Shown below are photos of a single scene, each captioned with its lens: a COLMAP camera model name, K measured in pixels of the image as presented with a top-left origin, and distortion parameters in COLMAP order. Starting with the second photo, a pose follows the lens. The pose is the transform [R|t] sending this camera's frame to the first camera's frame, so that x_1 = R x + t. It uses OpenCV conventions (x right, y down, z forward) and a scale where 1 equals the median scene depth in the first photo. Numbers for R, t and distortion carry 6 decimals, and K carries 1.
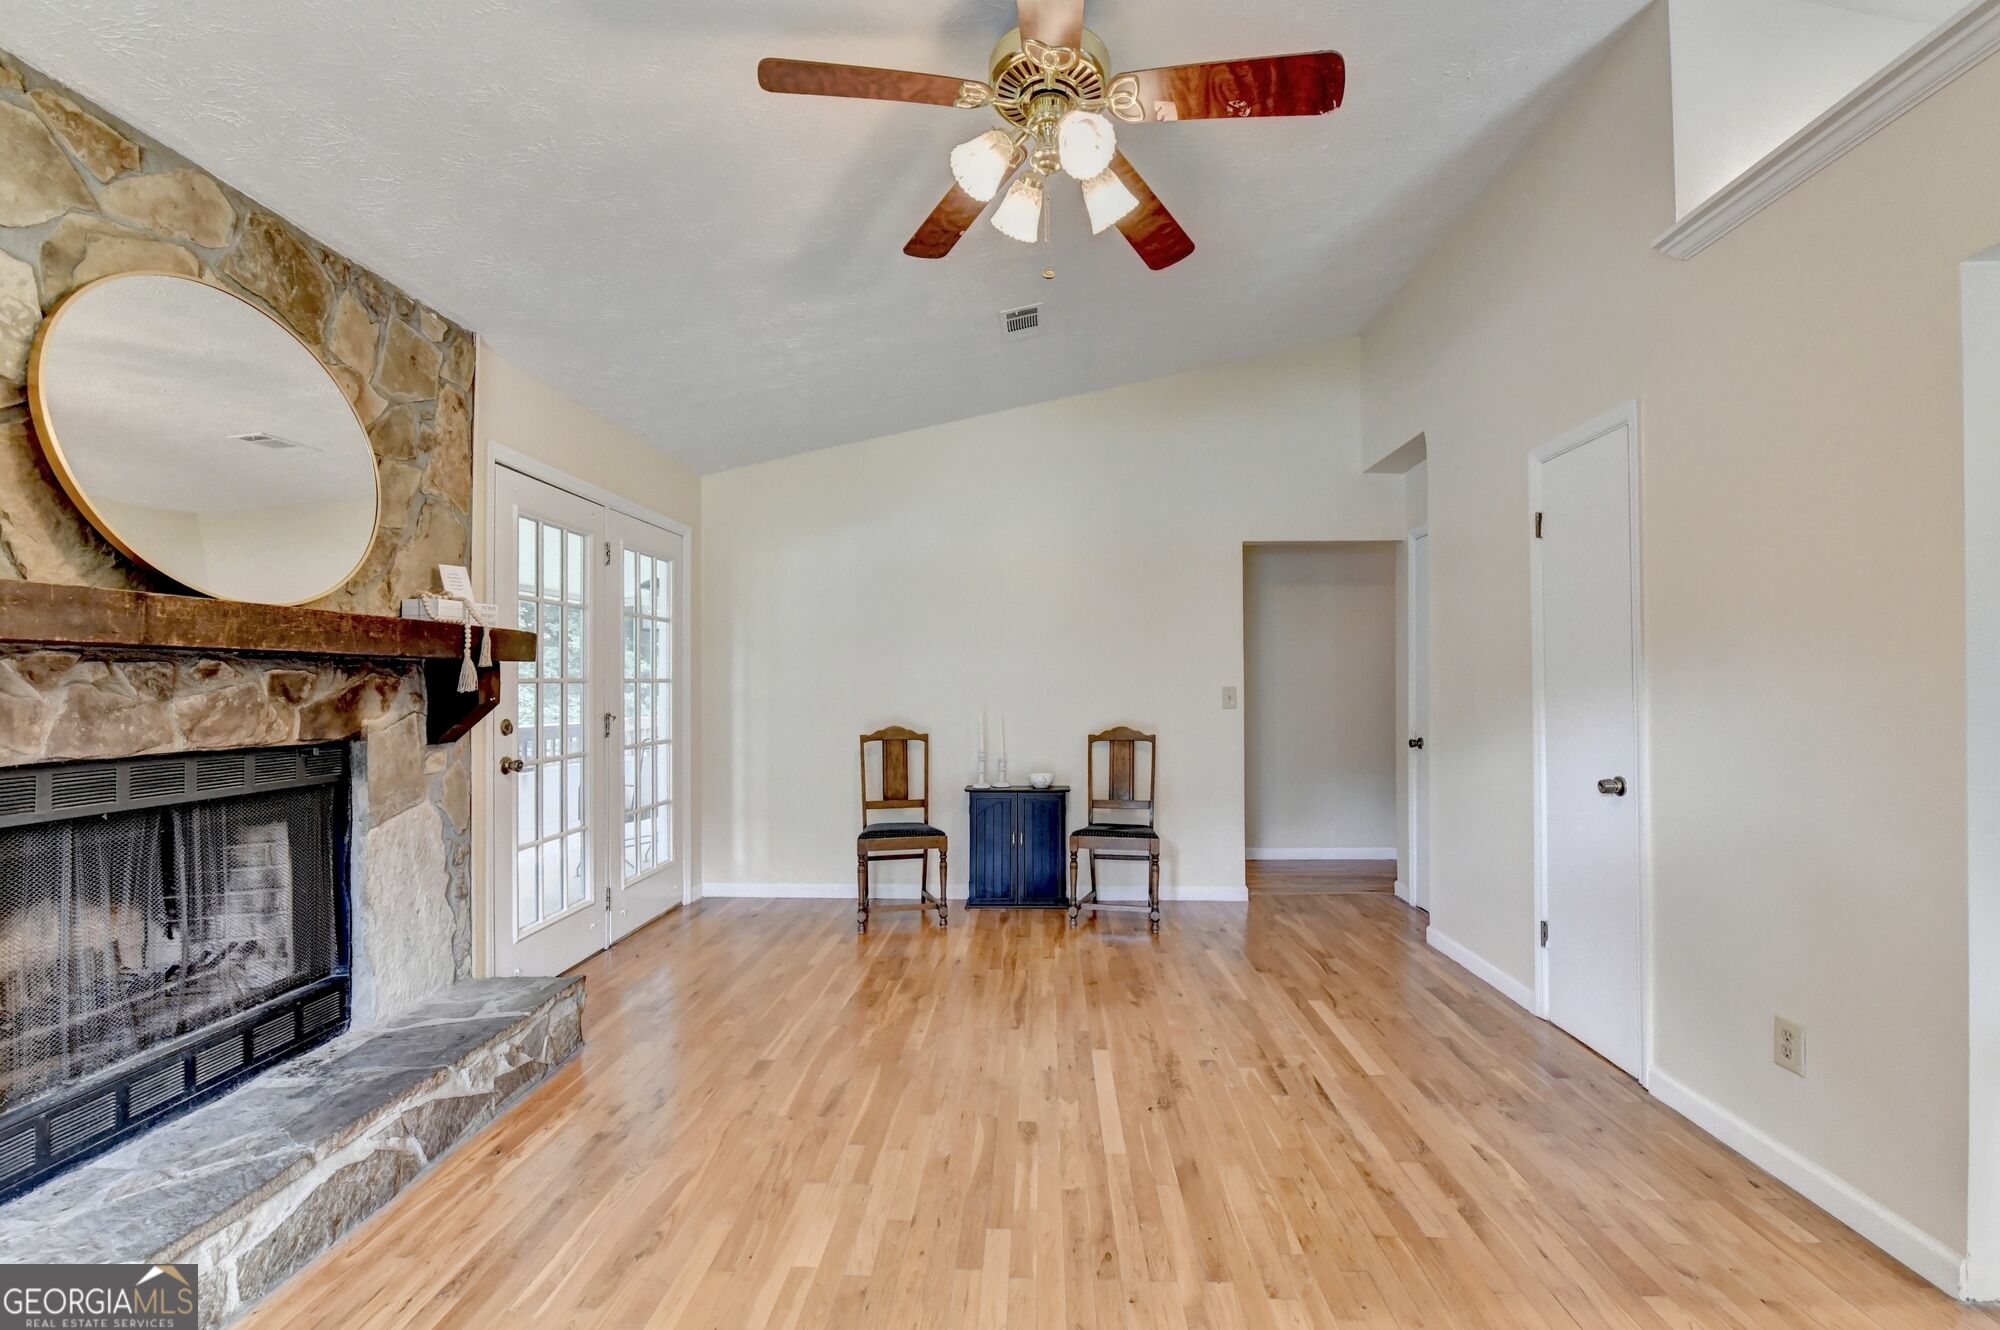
lens RADIAL K [[821.0, 0, 1016.7], [0, 821.0, 677.5], [0, 0, 1]] dist [-0.009274, -0.000501]
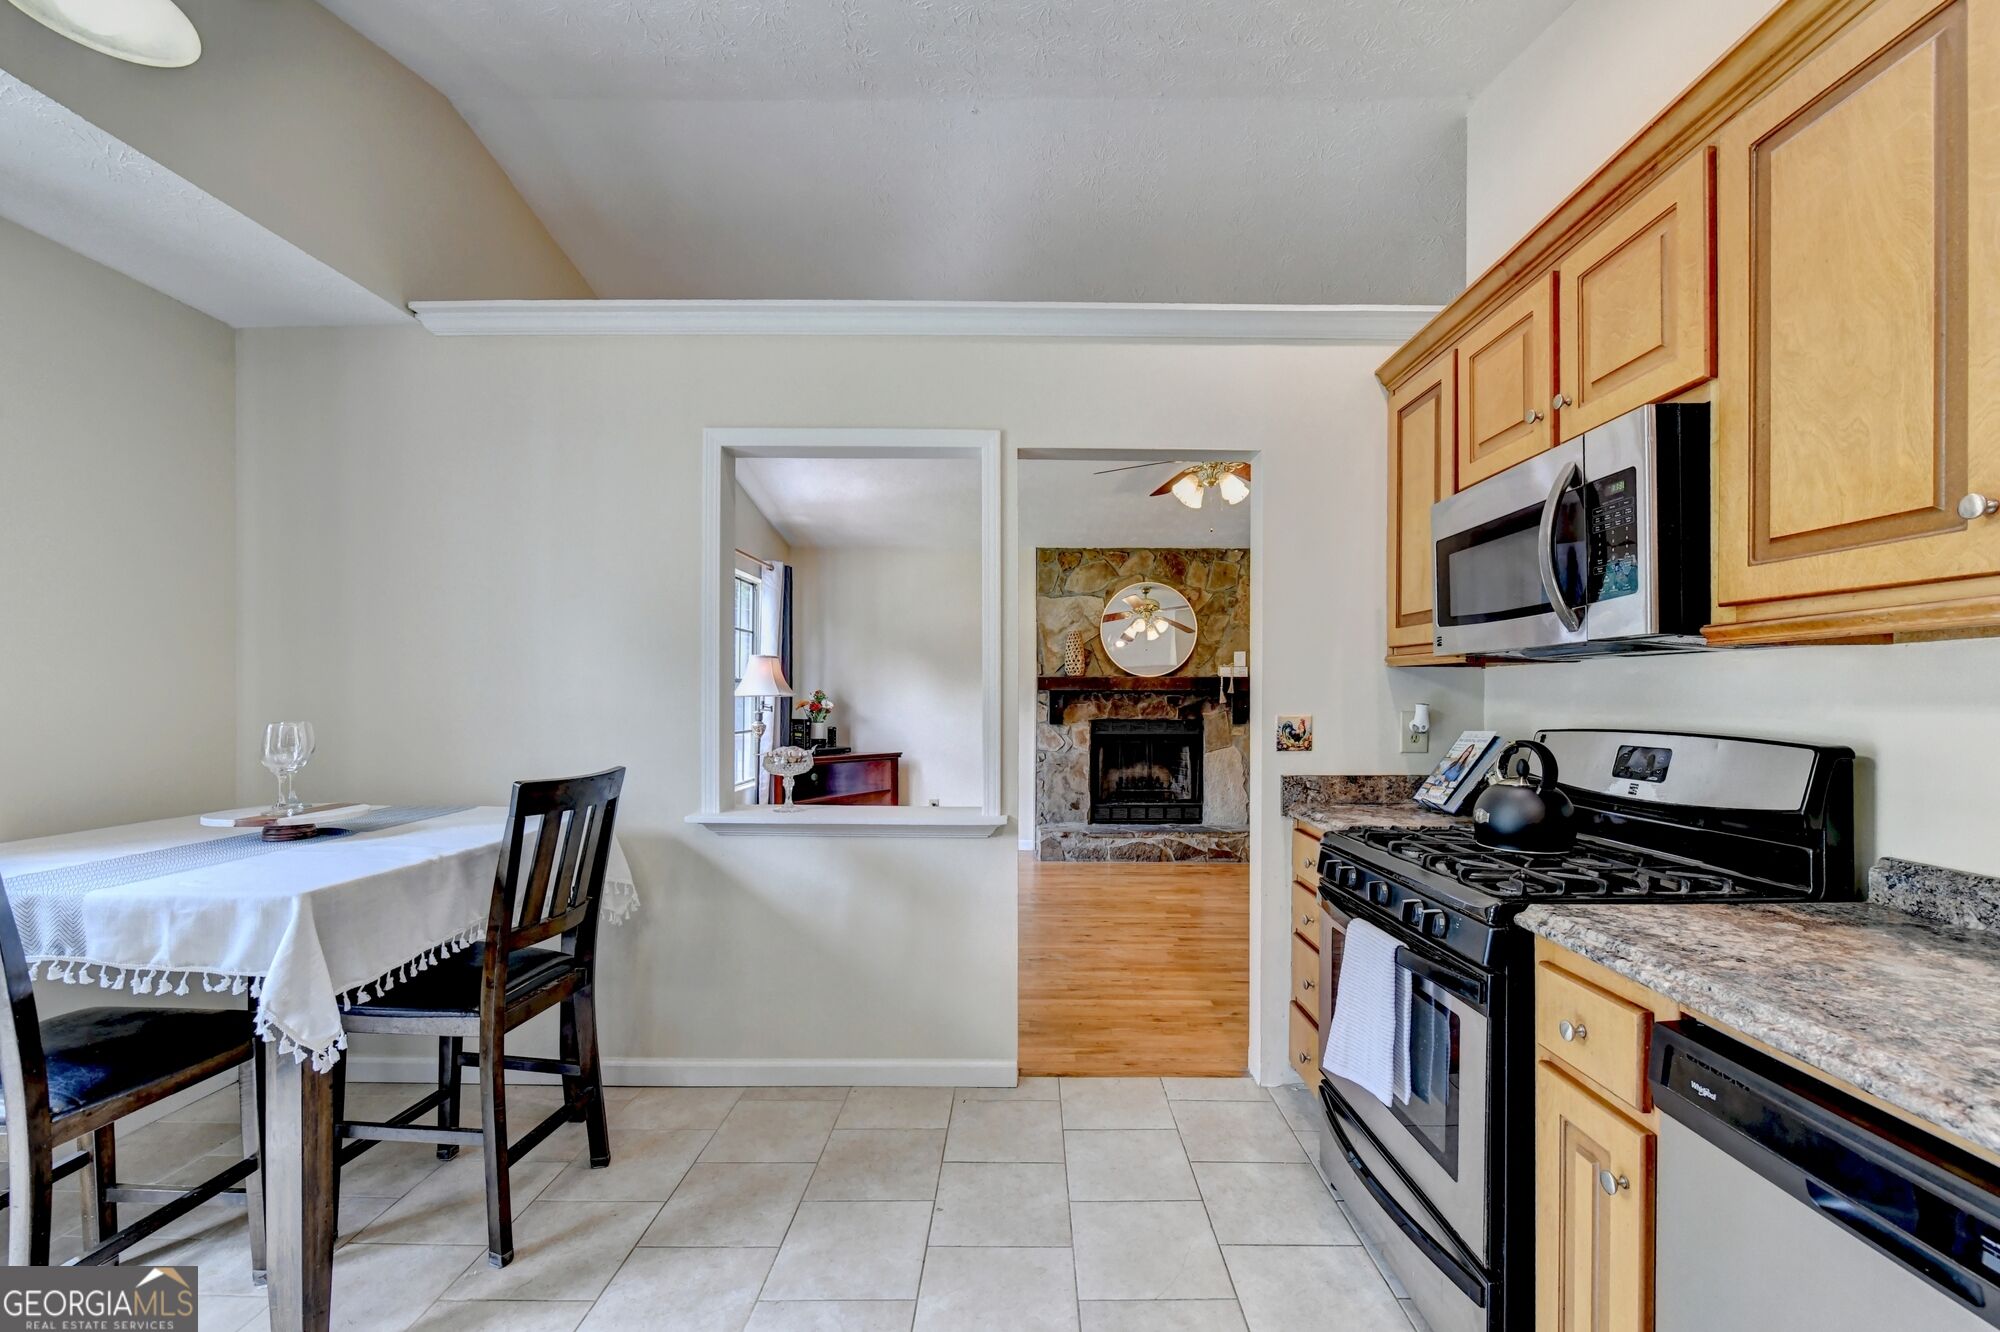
lens RADIAL K [[822.6, 0, 1029.0], [0, 822.6, 693.1], [0, 0, 1]] dist [-0.010149, 0.000059]
pose [[0.033525, 0.002140, -0.999436, 1.912984], [0.005559, 0.999982, 0.002327, -0.023521], [0.999422, -0.005634, 0.033513, 0.308942]]
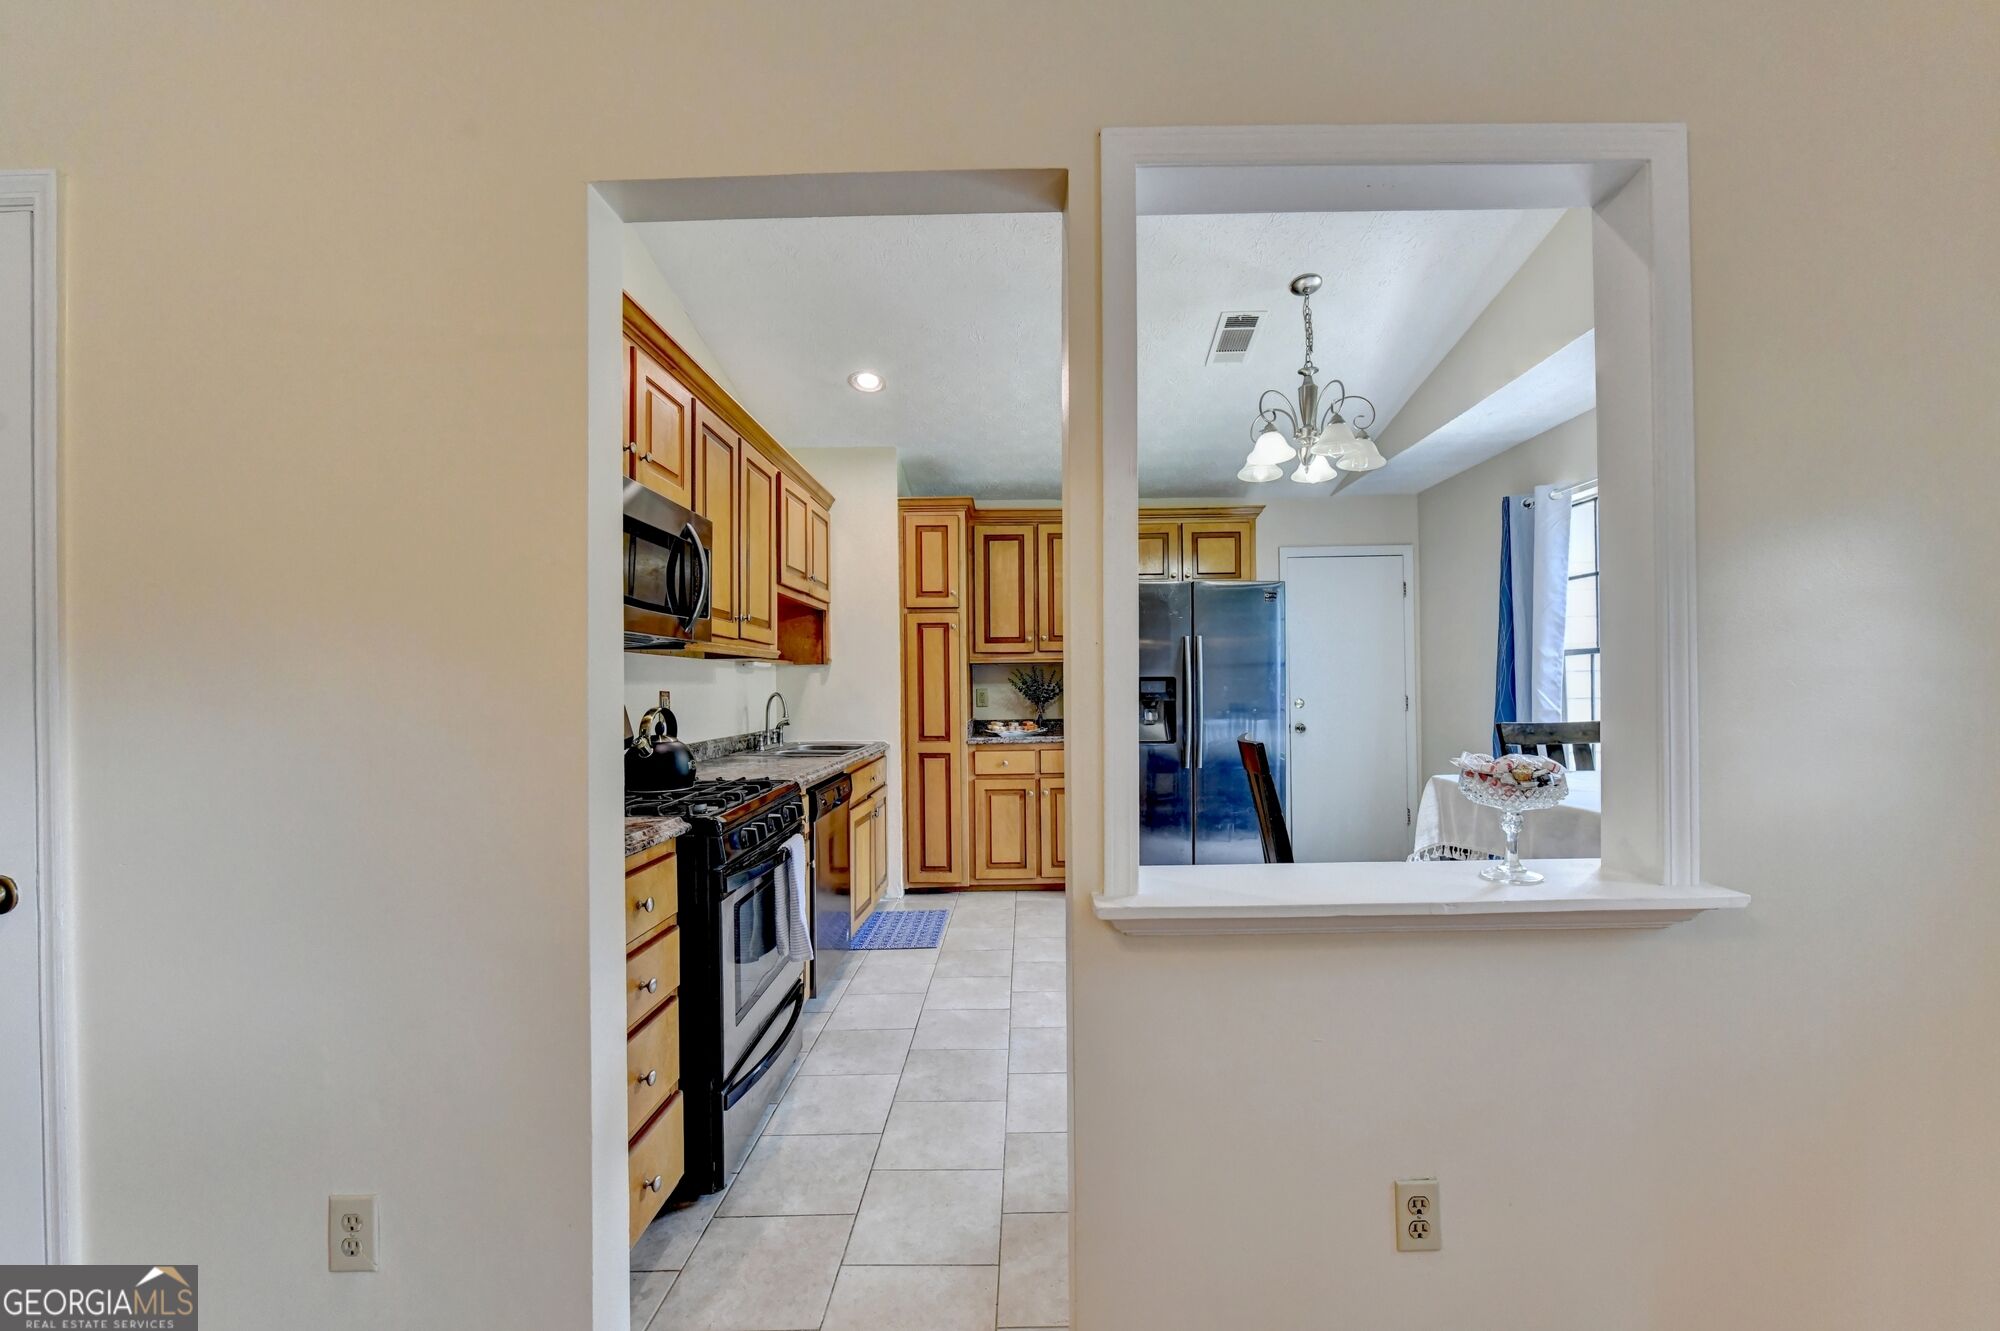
lens RADIAL K [[803.6, 0, 1017.7], [0, 803.6, 680.8], [0, 0, 1]] dist [-0.003693, -0.000174]
pose [[-0.020113, 0.012776, 0.999716, 0.224356], [0.001762, 0.999917, -0.012743, 0.004978], [-0.999796, 0.001505, -0.020134, 0.377798]]
